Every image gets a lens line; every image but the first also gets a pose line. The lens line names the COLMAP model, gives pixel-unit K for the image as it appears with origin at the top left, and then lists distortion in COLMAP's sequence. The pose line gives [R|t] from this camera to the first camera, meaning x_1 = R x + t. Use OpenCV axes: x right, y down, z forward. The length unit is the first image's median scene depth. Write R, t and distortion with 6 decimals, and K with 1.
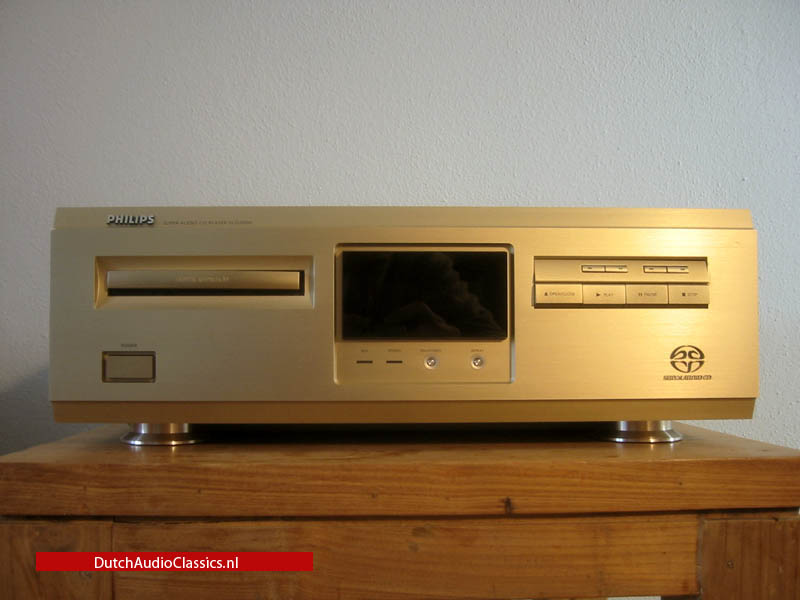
lens RADIAL K [[900.8, 0, 392.5], [0, 900.8, 299.7], [0, 0, 1]] dist [-0.103506, 0.000000]
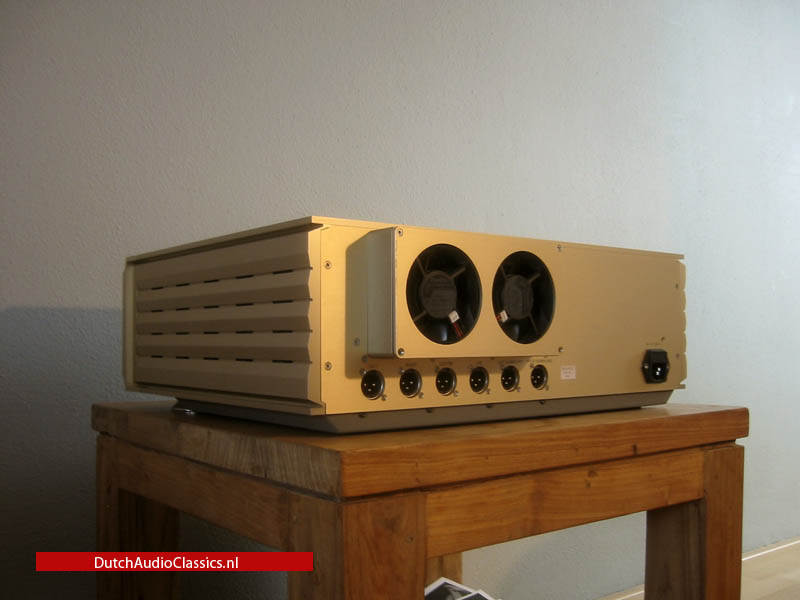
lens RADIAL K [[786.6, 0, 405.8], [0, 786.6, 324.9], [0, 0, 1]] dist [-0.075225, 0.000000]
pose [[0.835793, 0.006862, 0.549001, -0.905340], [-0.017678, 0.999740, 0.014418, 0.010785], [-0.548759, -0.021756, 0.835697, 0.128513]]
